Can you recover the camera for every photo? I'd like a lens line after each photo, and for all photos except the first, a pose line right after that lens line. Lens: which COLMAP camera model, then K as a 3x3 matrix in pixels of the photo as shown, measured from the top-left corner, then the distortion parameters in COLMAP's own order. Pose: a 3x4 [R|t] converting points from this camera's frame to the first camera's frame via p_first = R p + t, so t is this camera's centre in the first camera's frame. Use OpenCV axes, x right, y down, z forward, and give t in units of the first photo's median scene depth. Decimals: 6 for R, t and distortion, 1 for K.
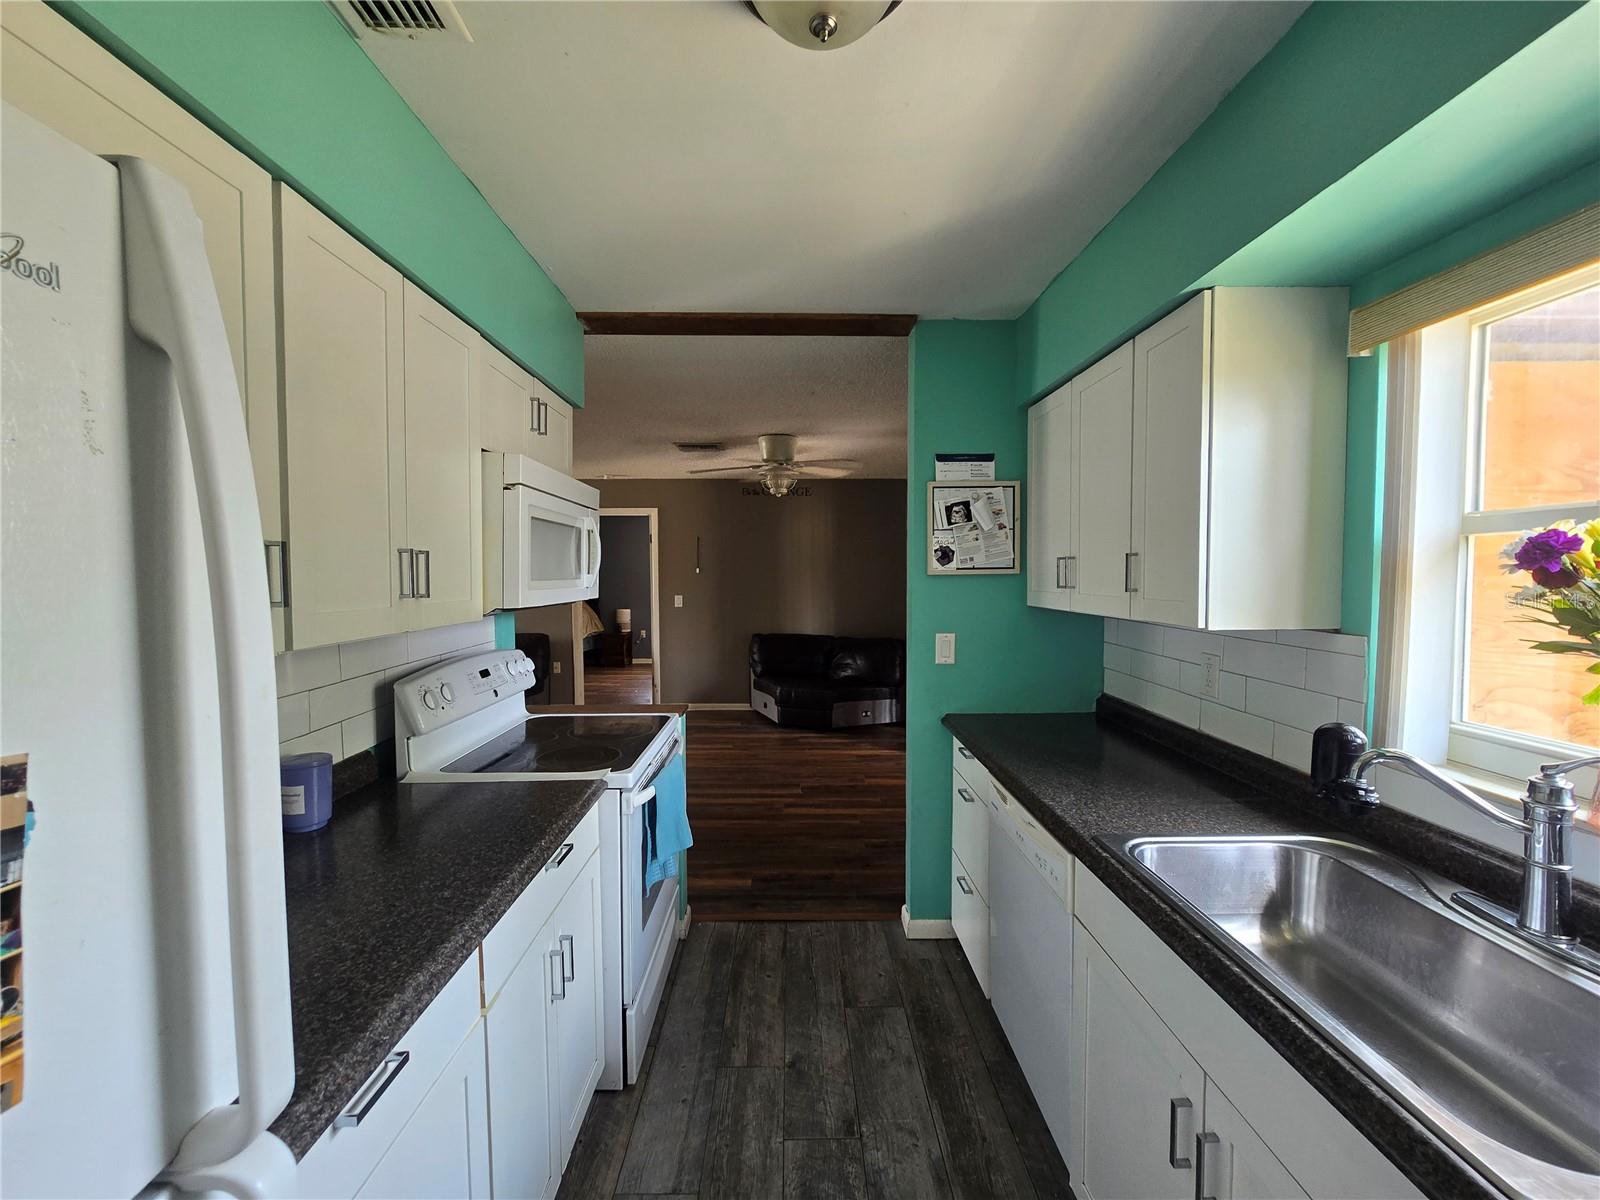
lens RADIAL K [[655.4, 0, 795.3], [0, 655.4, 600.0], [0, 0, 1]] dist [-0.003179, -0.000257]
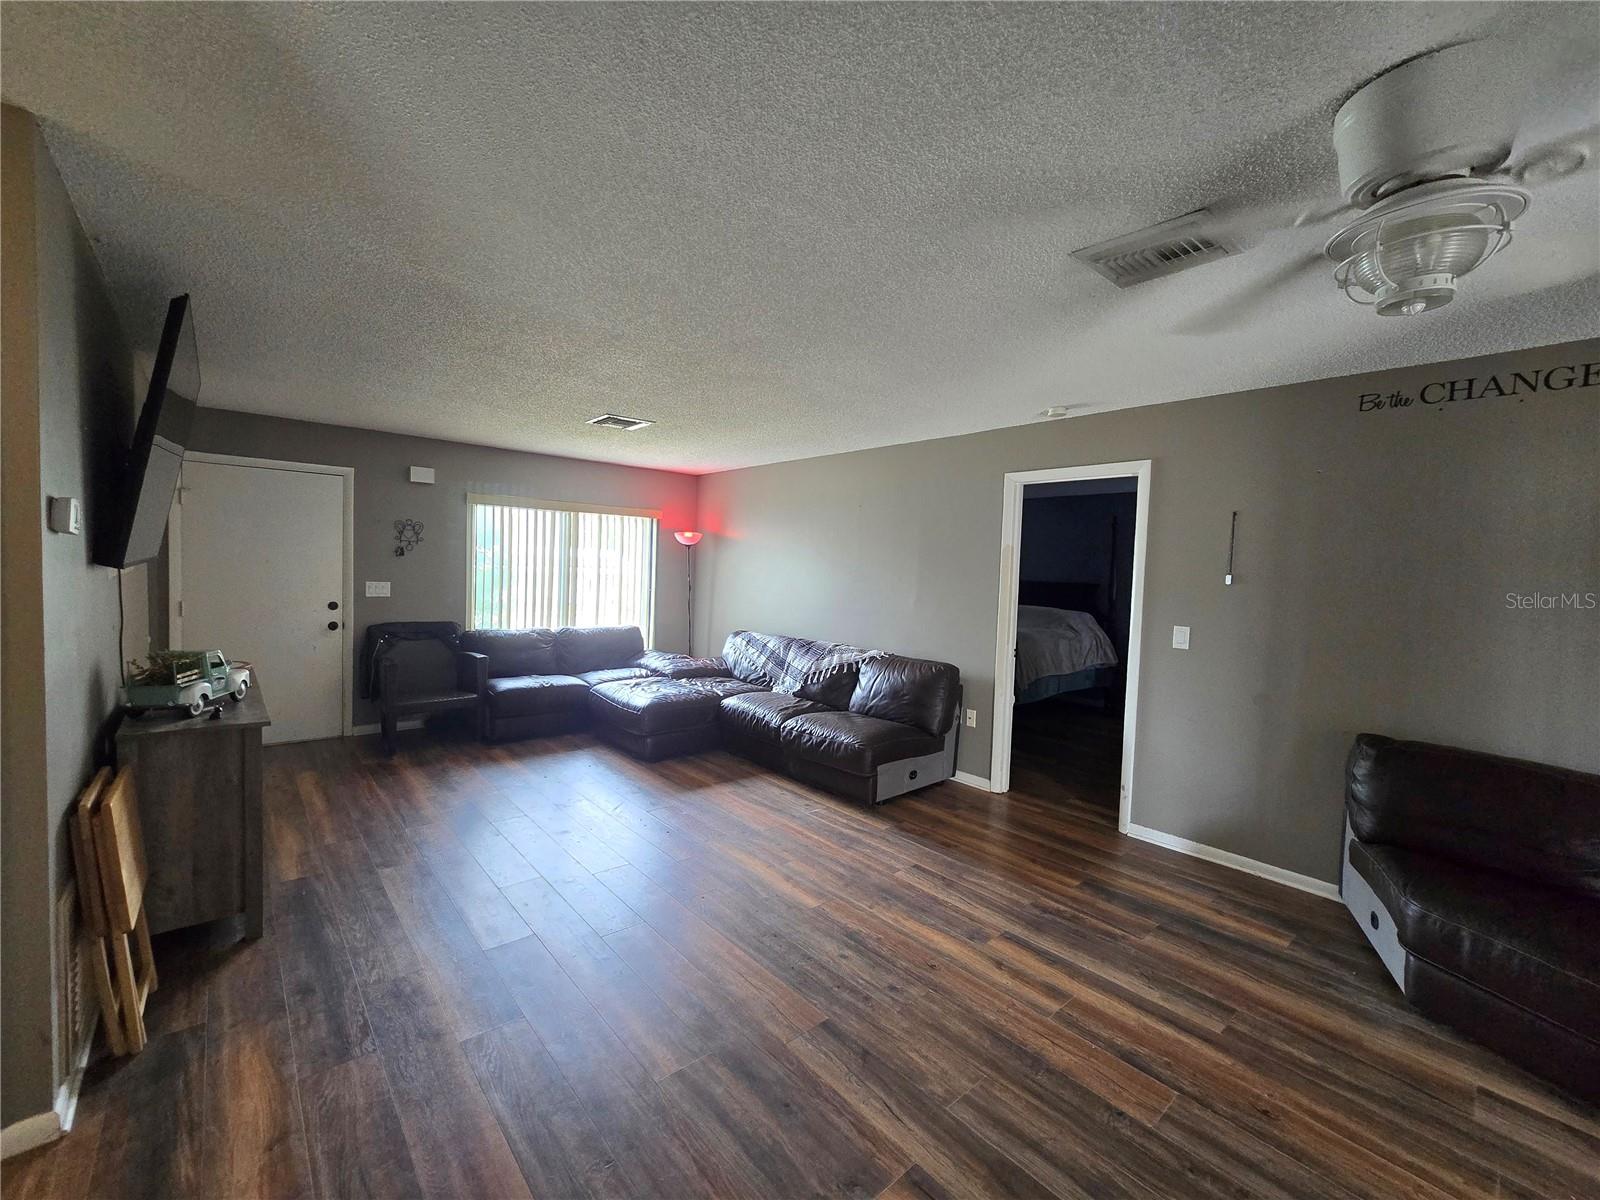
lens RADIAL K [[660.9, 0, 800.0], [0, 660.9, 600.0], [0, 0, 1]] dist [-0.001141, -0.000262]
pose [[0.652586, 0.065007, -0.754921, 0.016845], [-0.070150, 0.997217, 0.025231, -0.020072], [0.754460, 0.036492, 0.655331, 0.445630]]
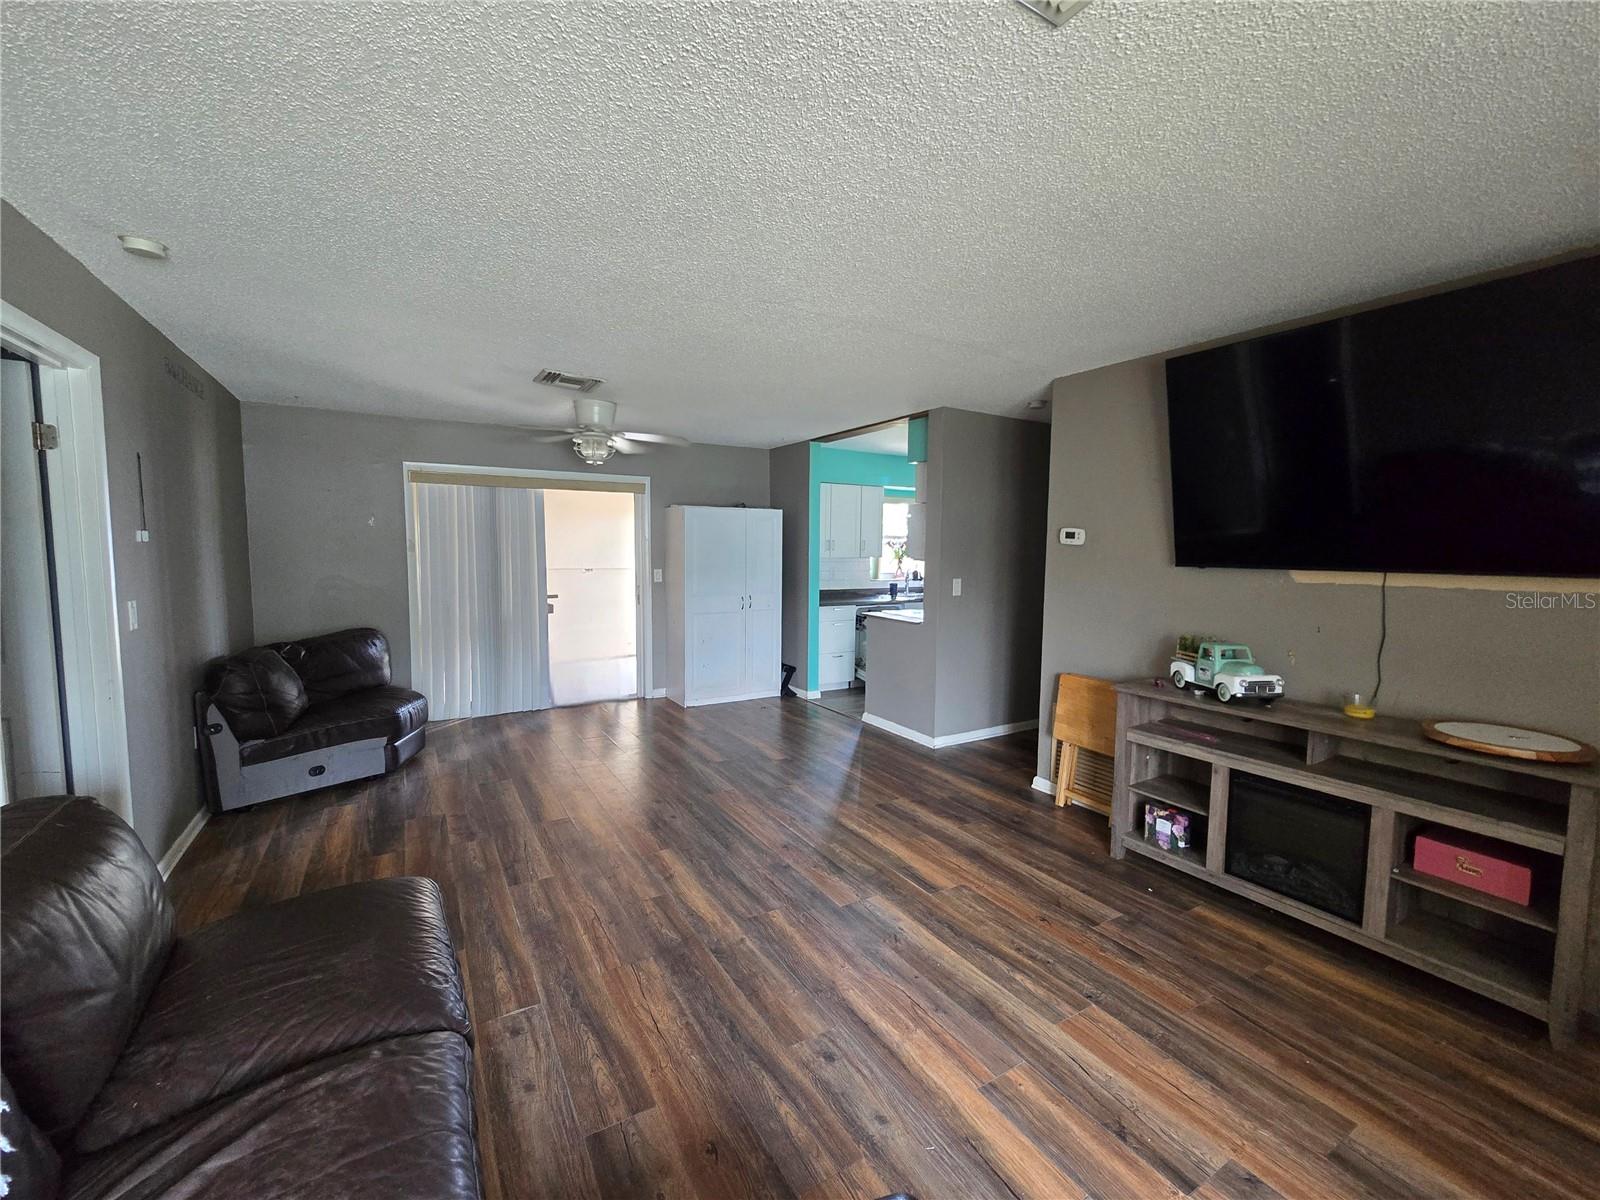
lens RADIAL K [[660.9, 0, 800.0], [0, 660.9, 600.0], [0, 0, 1]] dist [-0.001141, -0.000262]
pose [[-0.501920, -0.073743, 0.861765, -0.731687], [0.030584, 0.994222, 0.102890, -0.036120], [-0.864373, 0.077999, -0.496764, 0.878948]]
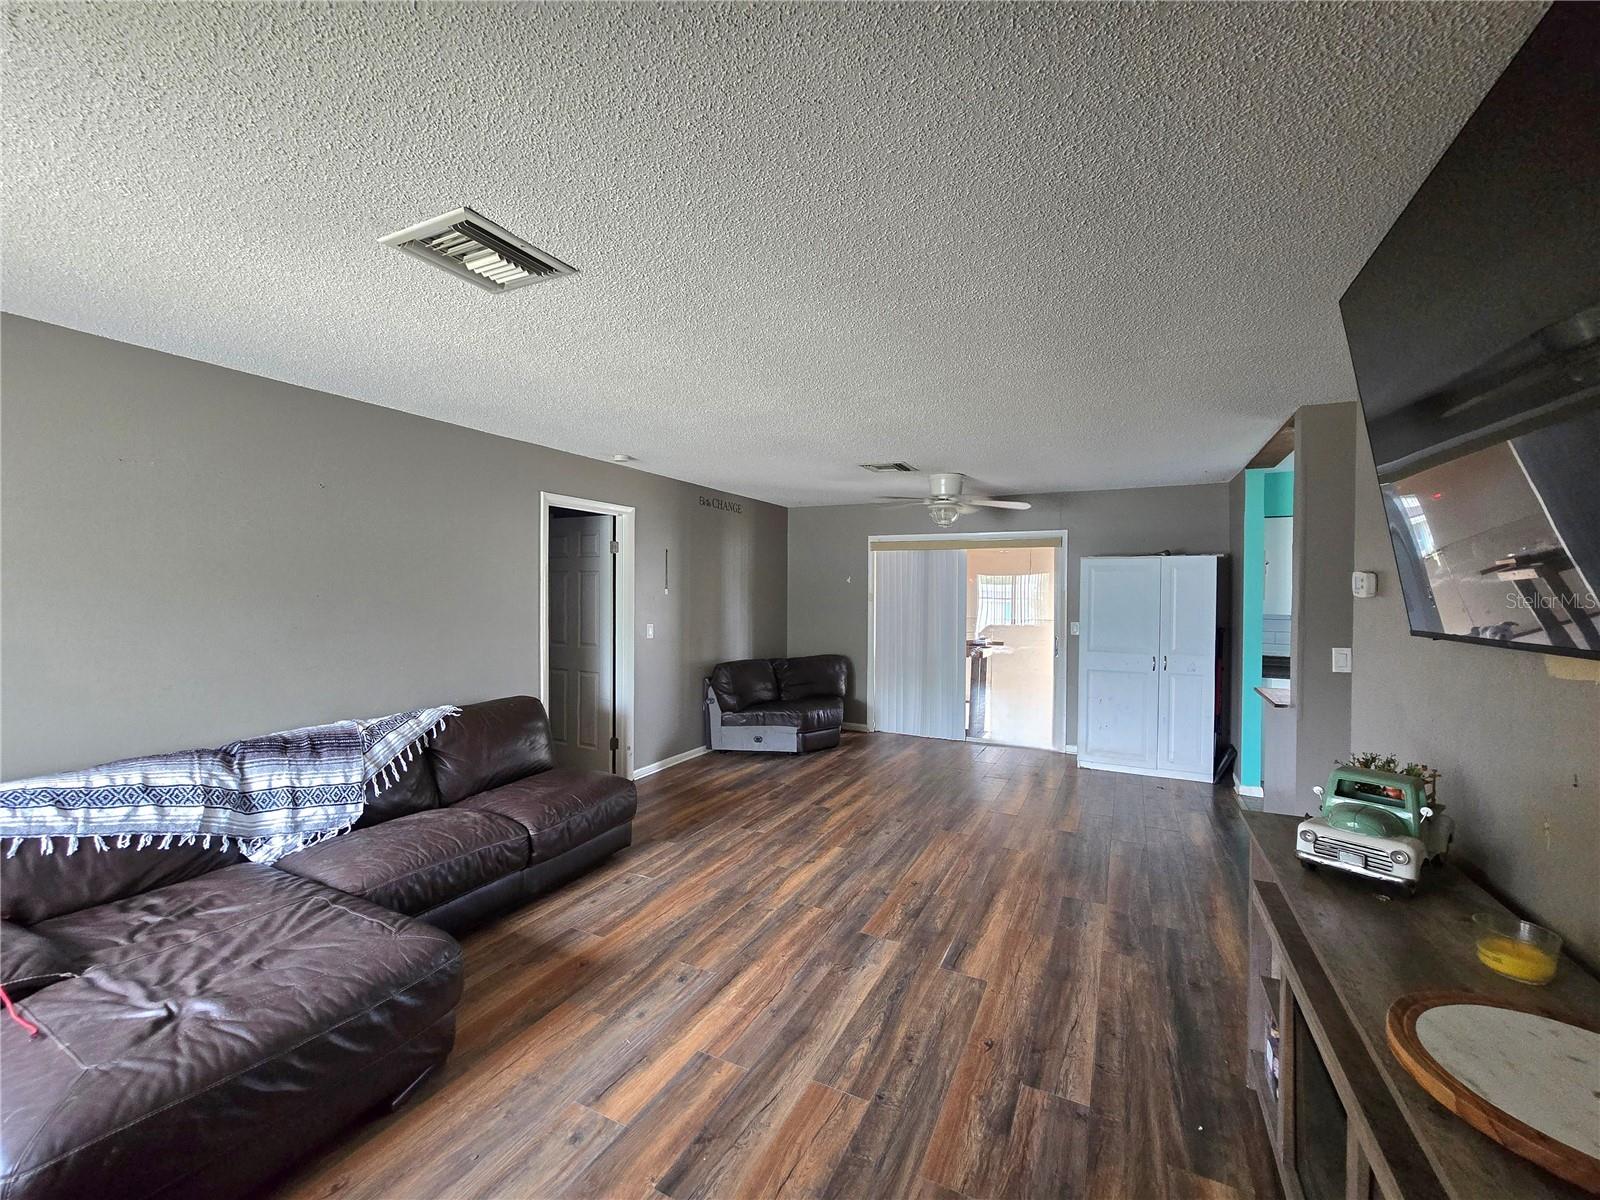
lens RADIAL K [[655.4, 0, 795.3], [0, 655.4, 600.0], [0, 0, 1]] dist [-0.003179, -0.000257]
pose [[0.460507, -0.003684, 0.887649, -0.808568], [0.030664, 0.999461, -0.011761, -0.021062], [-0.887126, 0.032635, 0.460371, 0.507658]]
